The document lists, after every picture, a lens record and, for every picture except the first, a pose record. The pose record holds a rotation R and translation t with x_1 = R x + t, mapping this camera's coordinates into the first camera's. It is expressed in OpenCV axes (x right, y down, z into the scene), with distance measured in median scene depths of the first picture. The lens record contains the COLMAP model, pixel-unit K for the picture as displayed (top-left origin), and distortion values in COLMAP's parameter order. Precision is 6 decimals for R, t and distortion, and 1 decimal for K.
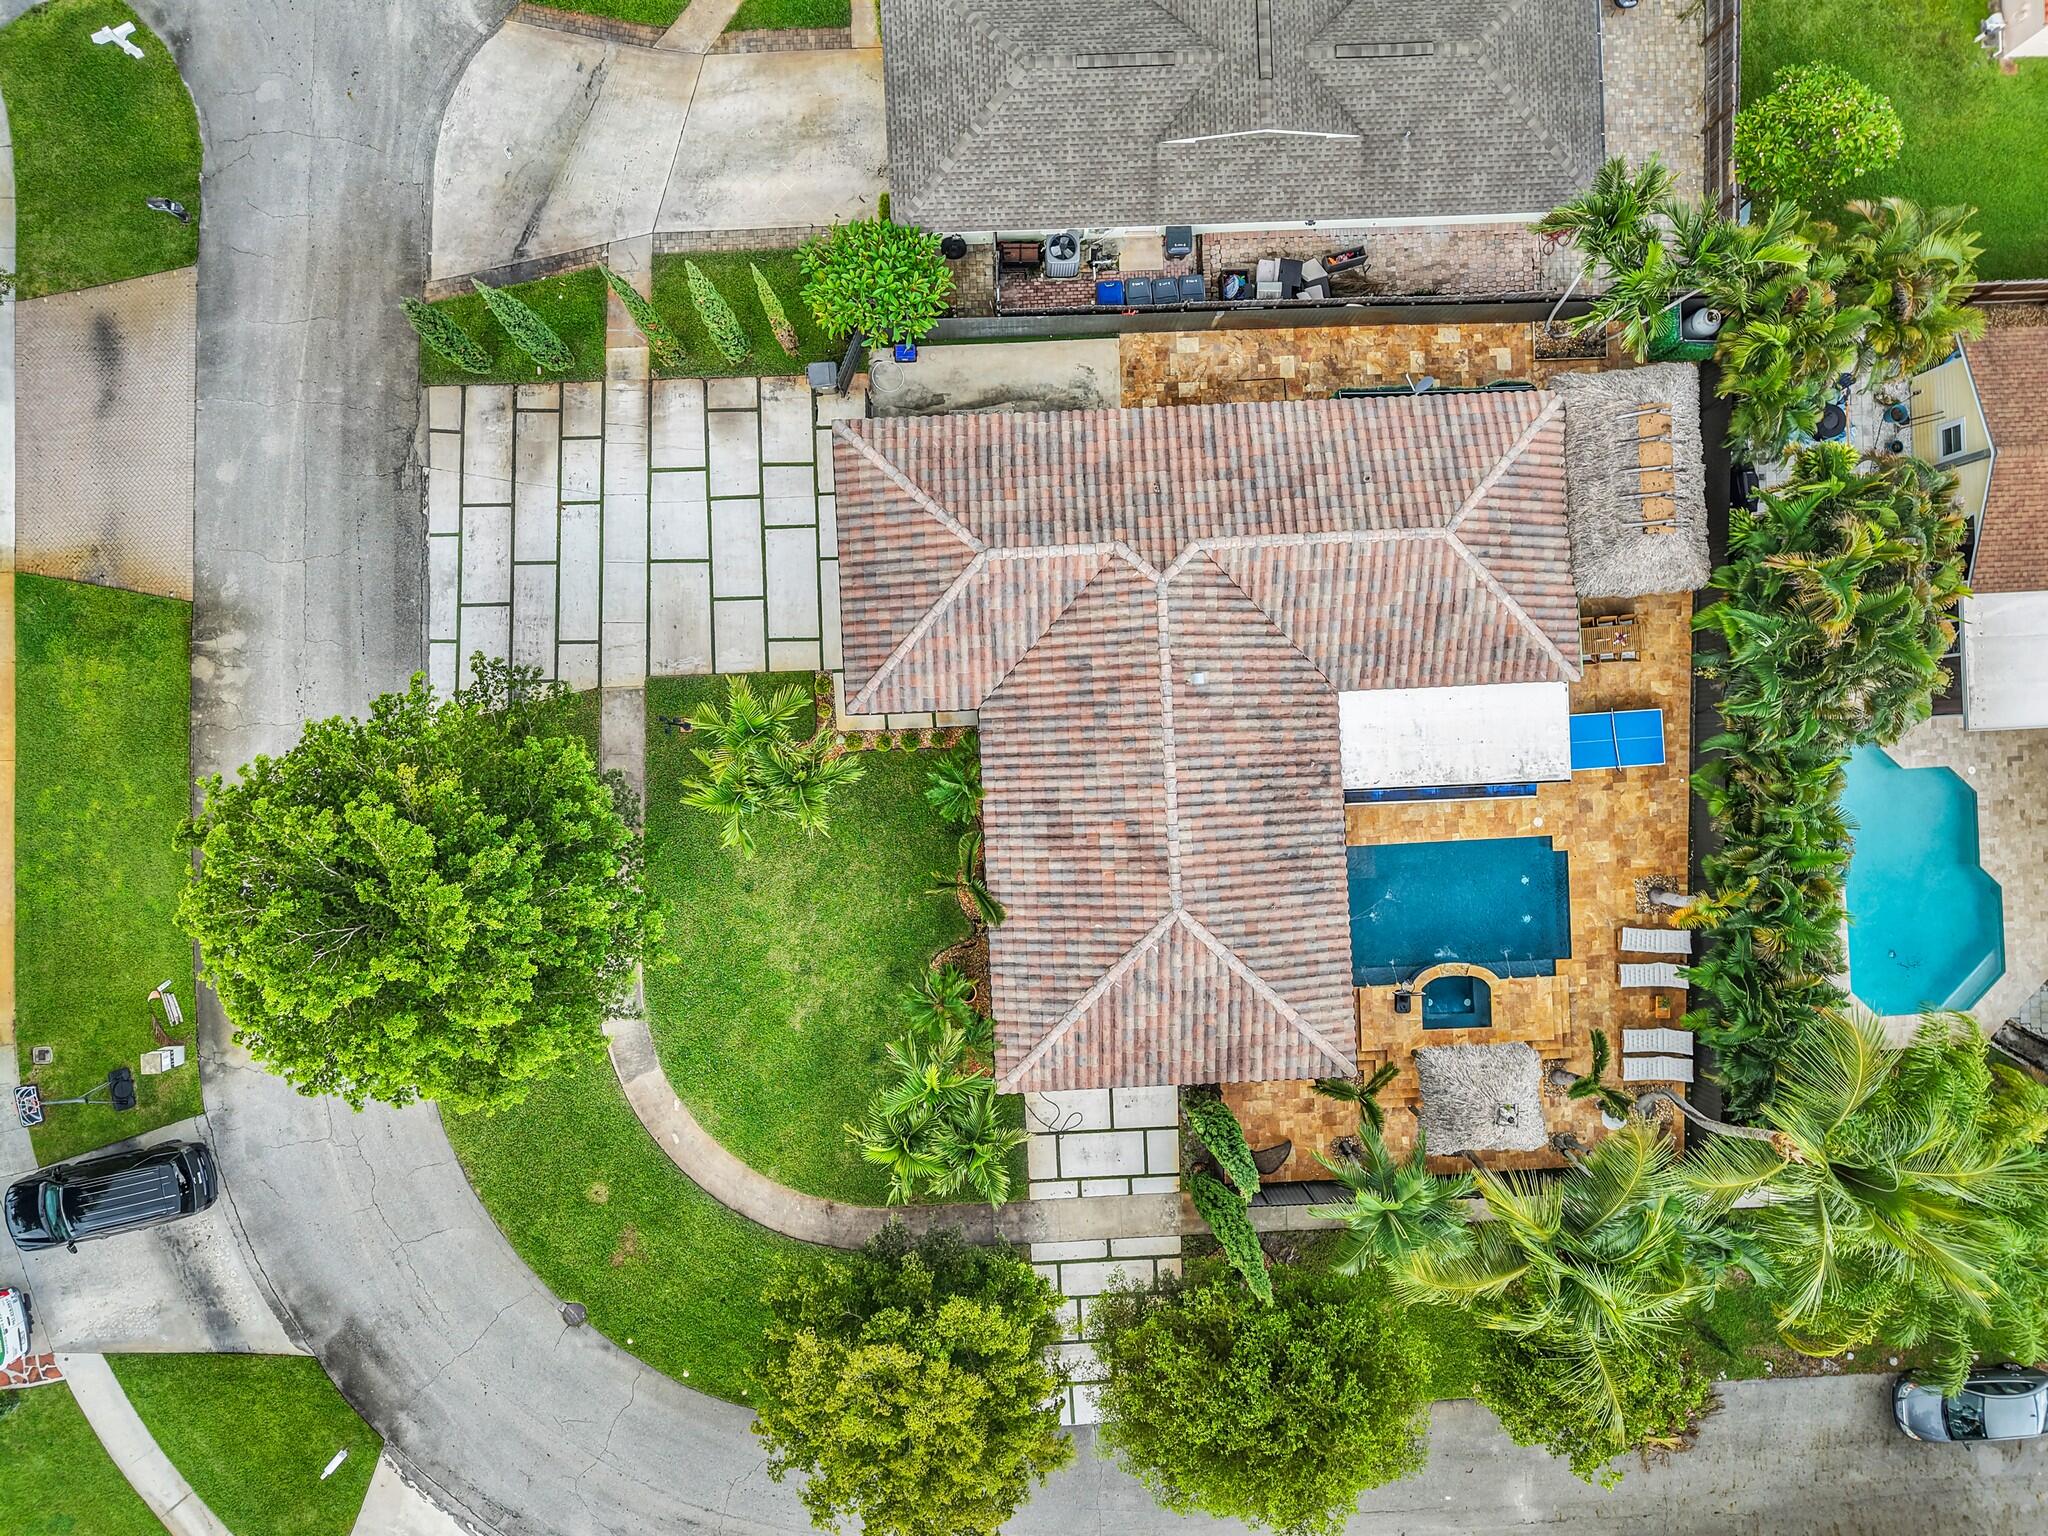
lens RADIAL K [[1379.6, 0, 1034.8], [0, 1379.6, 773.0], [0, 0, 1]] dist [0.030015, -0.034025]
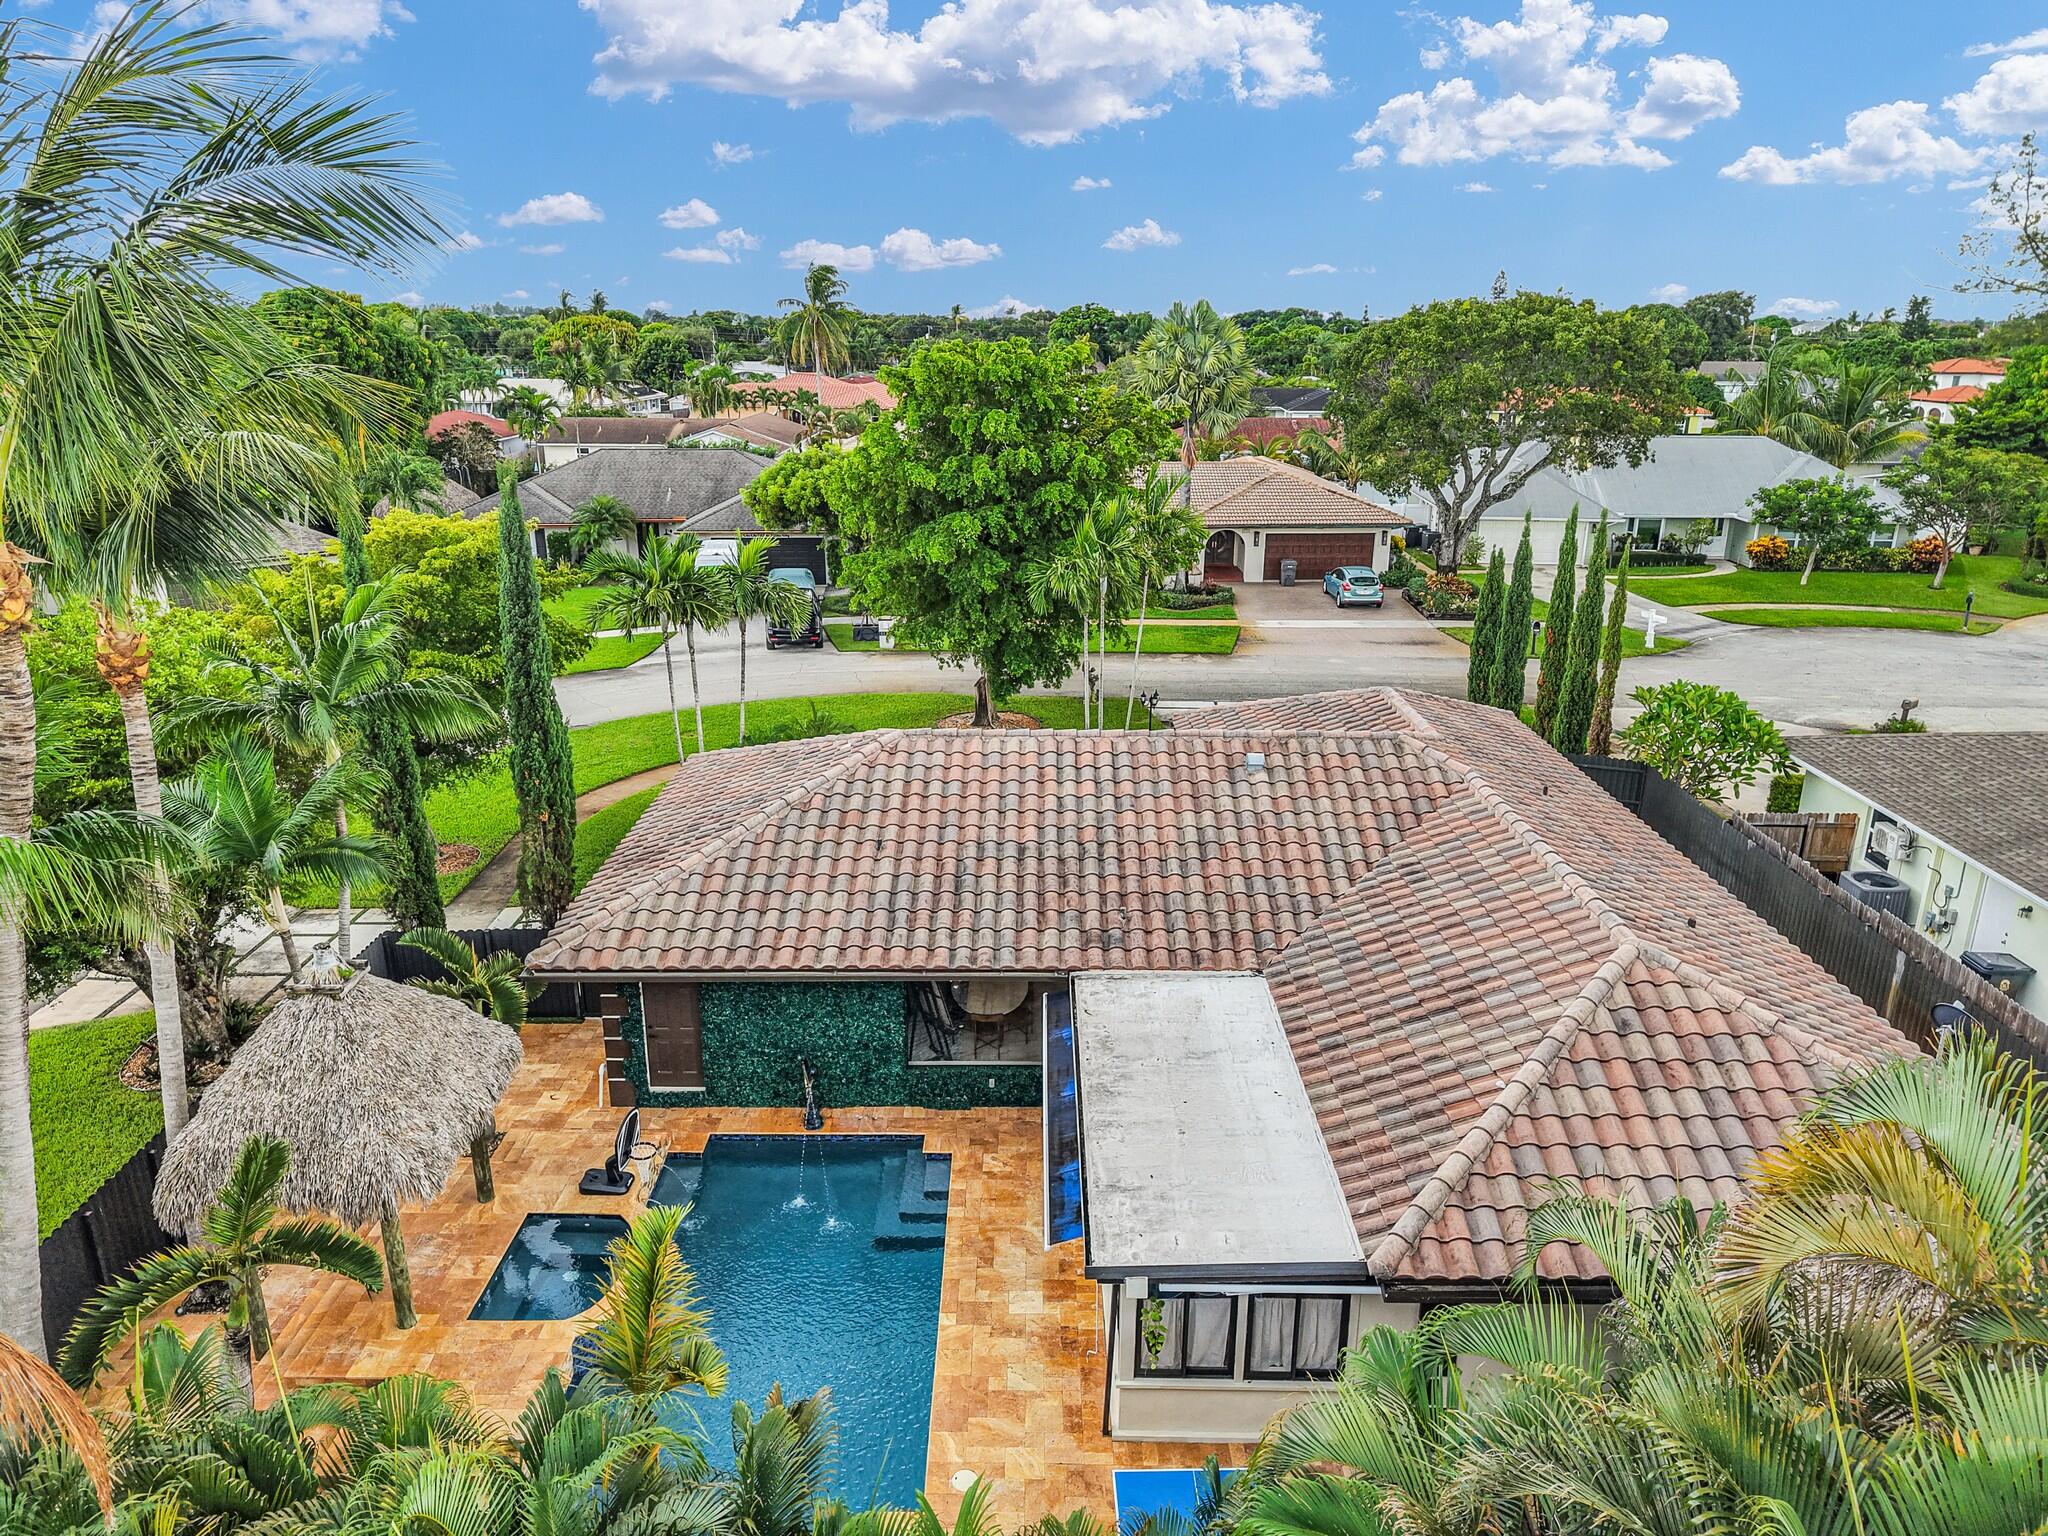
lens RADIAL K [[1379.6, 0, 1034.1], [0, 1379.6, 754.8], [0, 0, 1]] dist [0.030015, -0.034025]
pose [[-0.047173, 0.287832, -0.956518, 0.688968], [-0.998849, -0.021938, 0.042659, 0.006942], [-0.008705, 0.957430, 0.288535, 0.760776]]
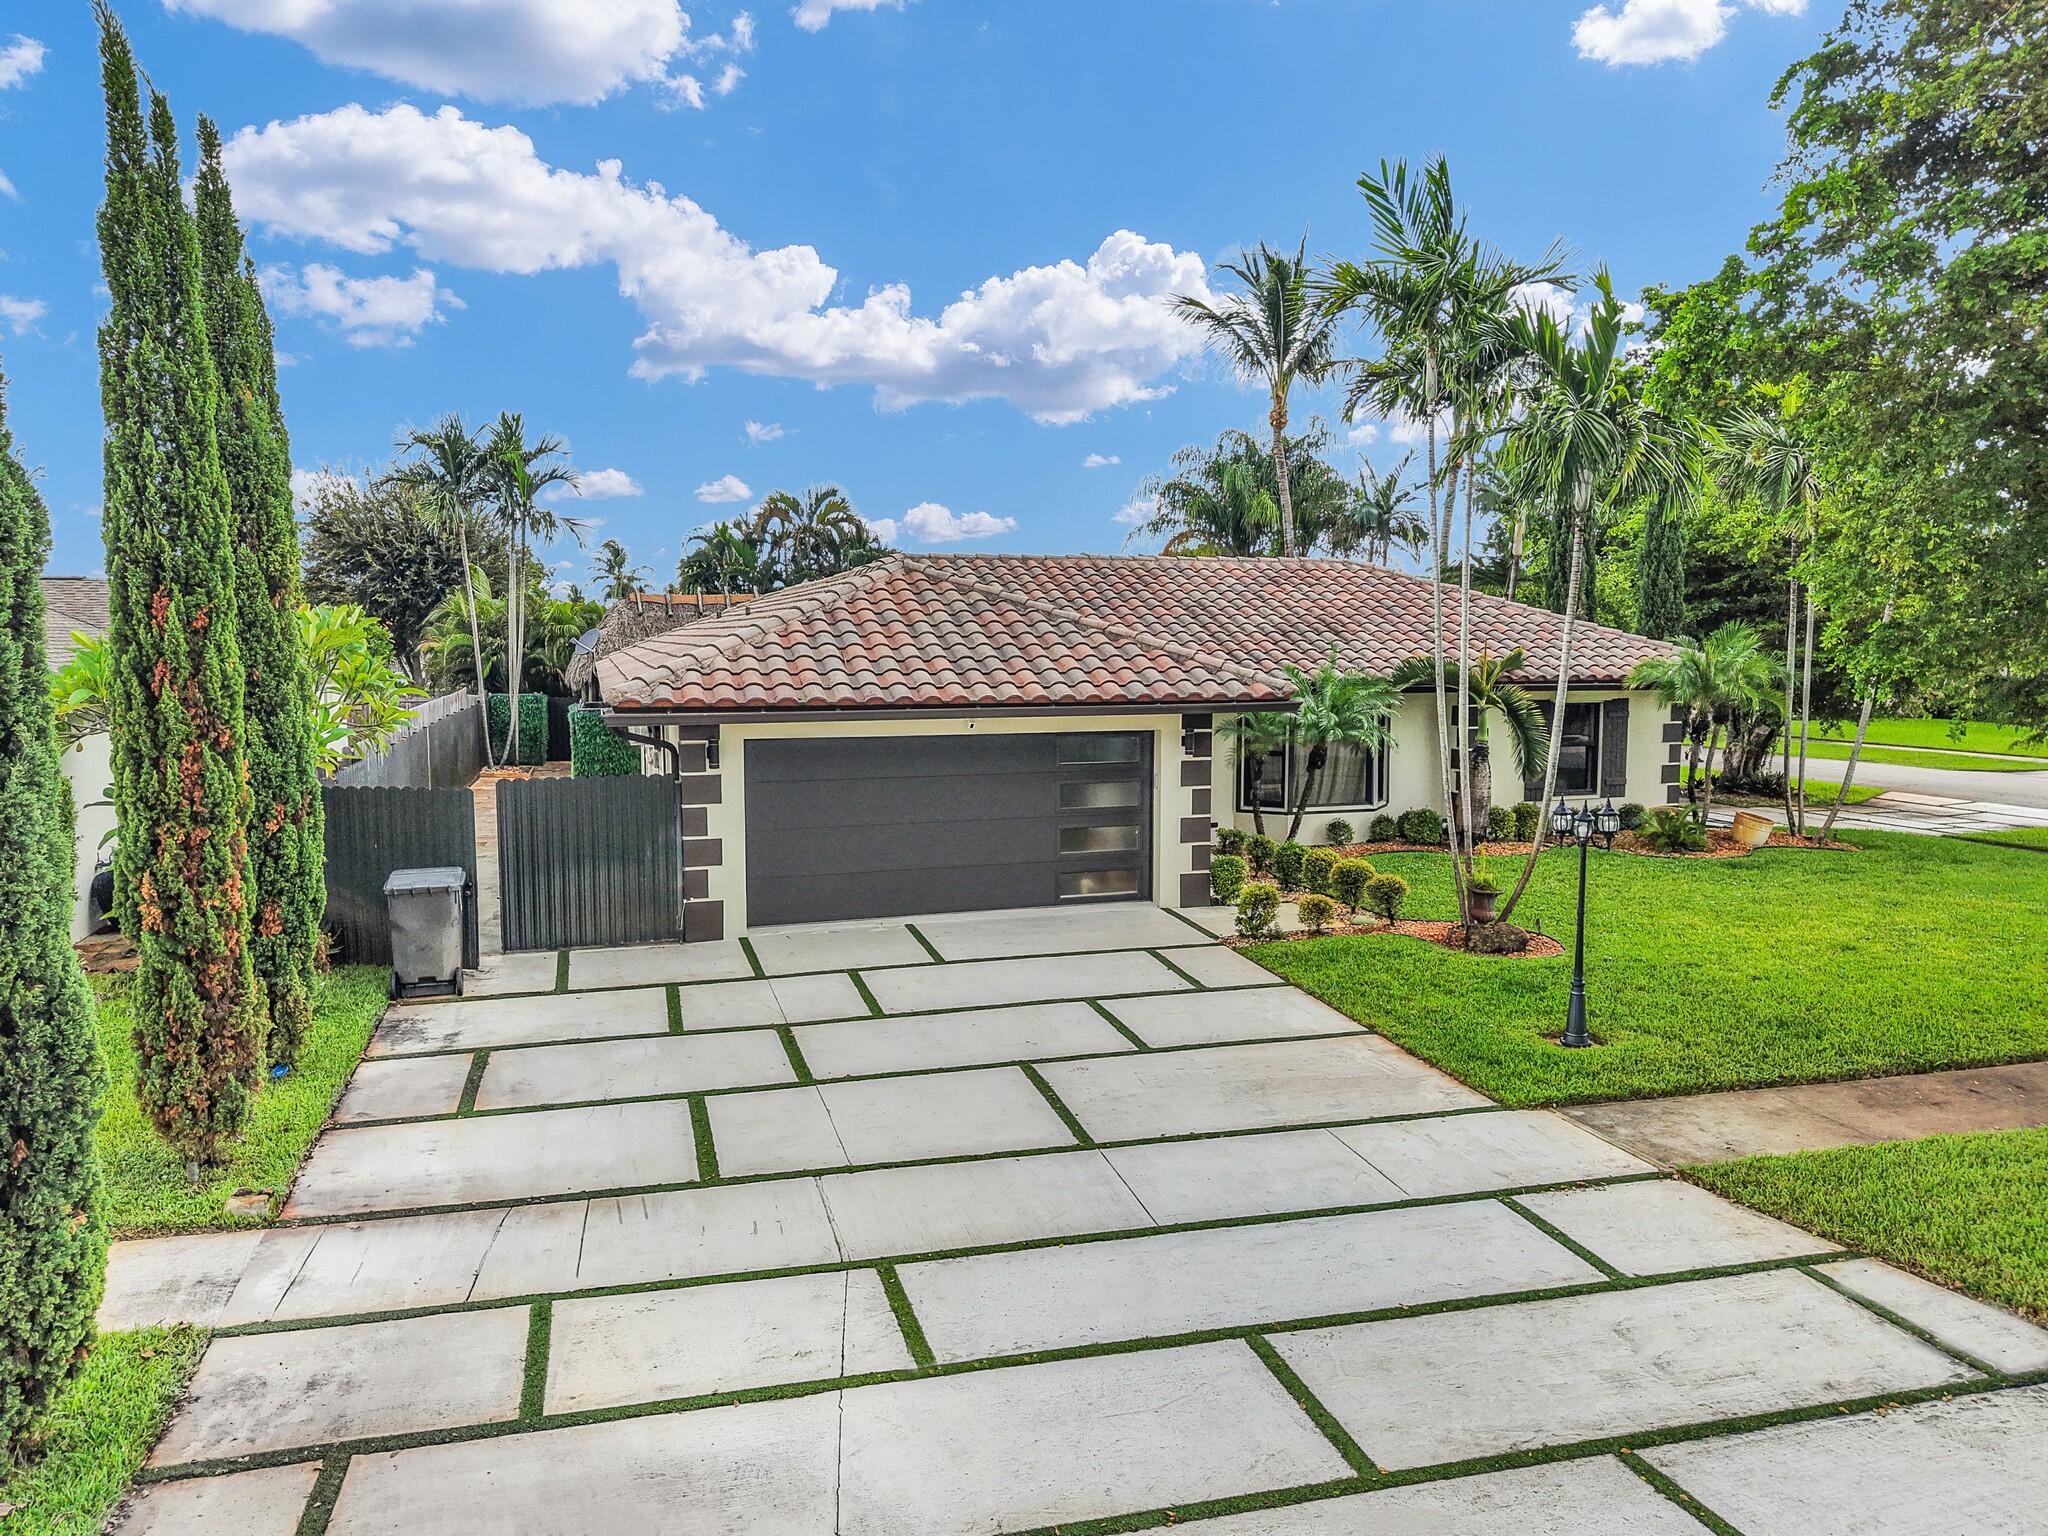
lens RADIAL K [[1379.6, 0, 1018.4], [0, 1379.6, 768.4], [0, 0, 1]] dist [0.030015, -0.034025]
pose [[-0.254265, -0.110800, 0.960767, -0.530551], [0.967134, -0.029491, 0.252549, -0.237105], [0.000352, 0.993405, 0.114657, 0.954805]]
